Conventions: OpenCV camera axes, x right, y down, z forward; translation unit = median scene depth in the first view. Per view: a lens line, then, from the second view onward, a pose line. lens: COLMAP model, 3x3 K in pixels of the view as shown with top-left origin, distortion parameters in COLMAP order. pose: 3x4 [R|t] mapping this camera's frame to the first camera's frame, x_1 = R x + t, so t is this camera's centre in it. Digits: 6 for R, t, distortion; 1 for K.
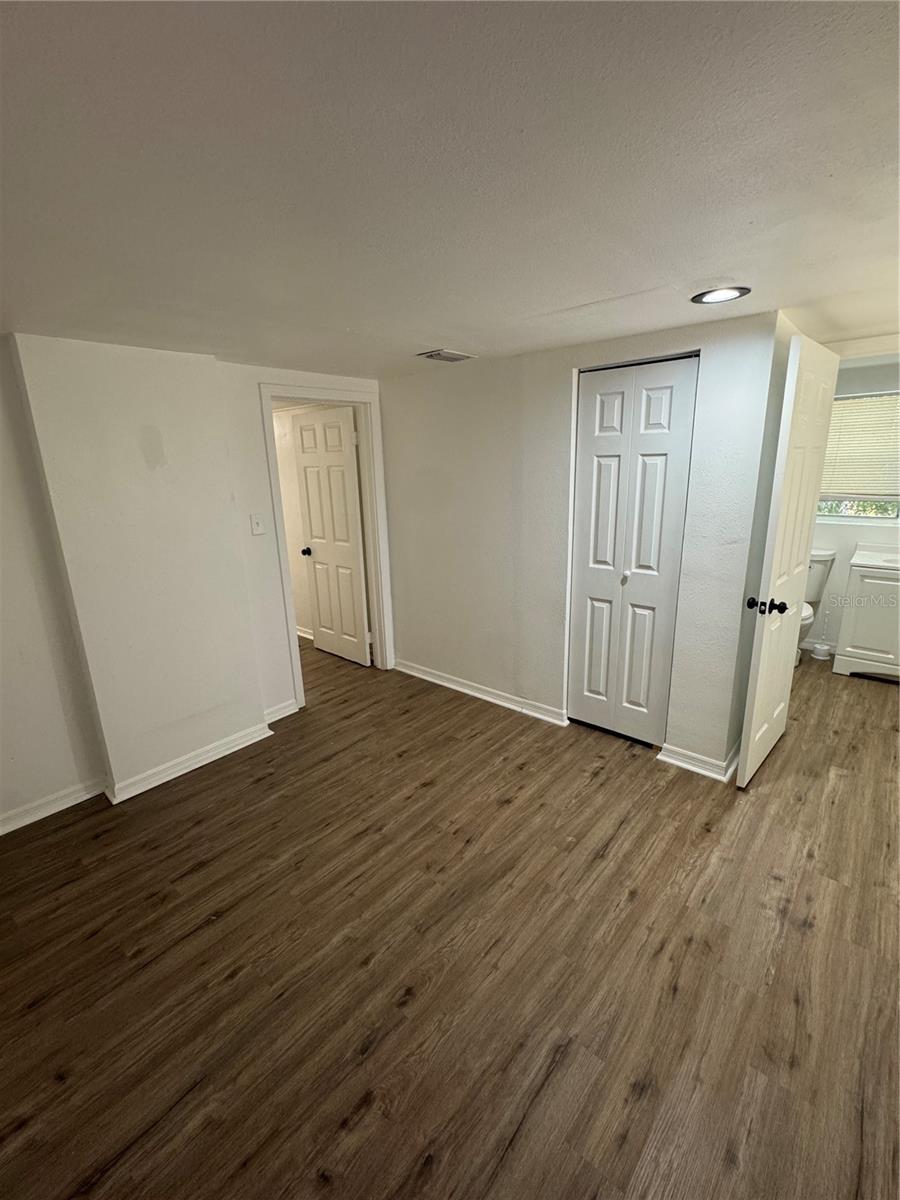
lens RADIAL K [[514.4, 0, 448.2], [0, 514.4, 598.6], [0, 0, 1]] dist [-0.001396, -0.000085]
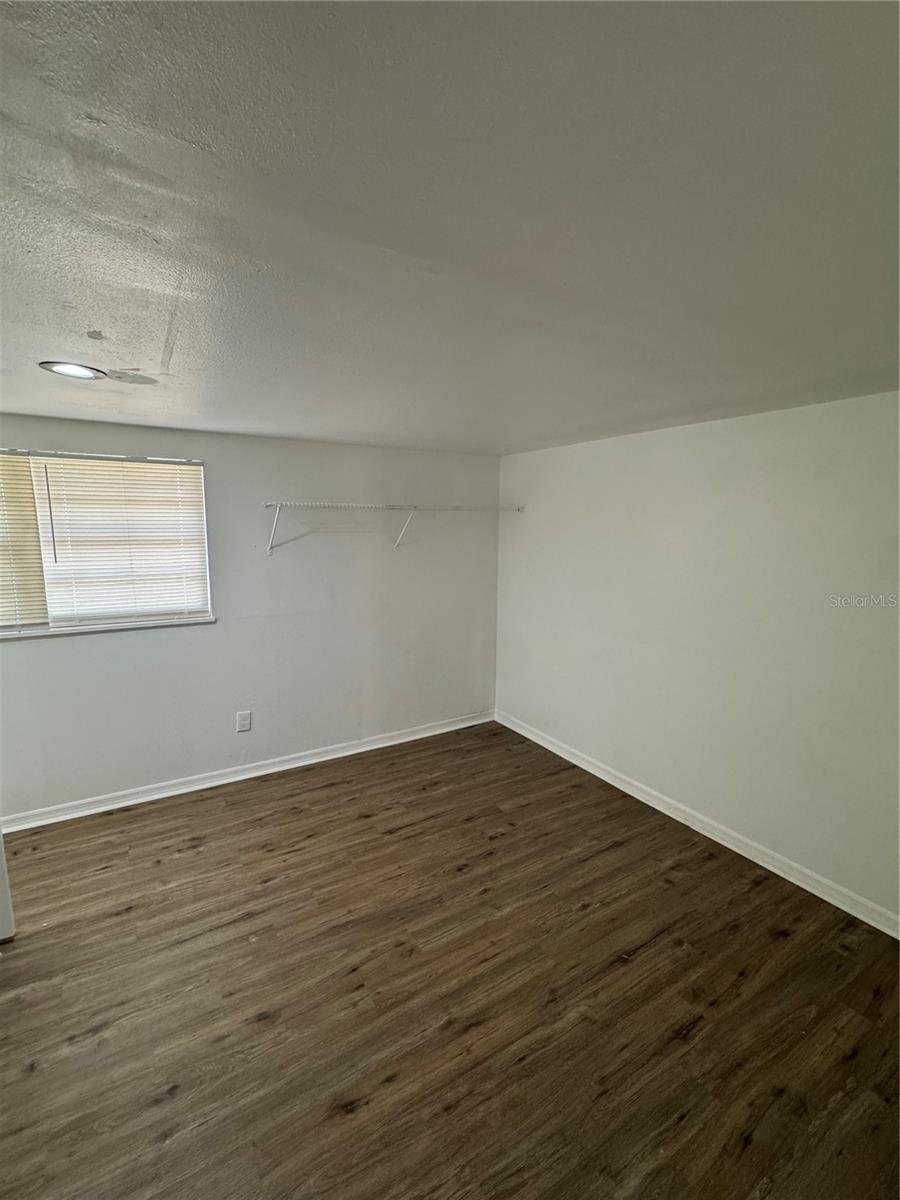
lens RADIAL K [[514.4, 0, 448.2], [0, 514.4, 598.6], [0, 0, 1]] dist [-0.001396, -0.000085]
pose [[-0.950134, -0.021064, 0.311130, -0.394431], [0.103875, 0.919360, 0.379456, -0.434373], [-0.294033, 0.392853, -0.871327, 1.594558]]
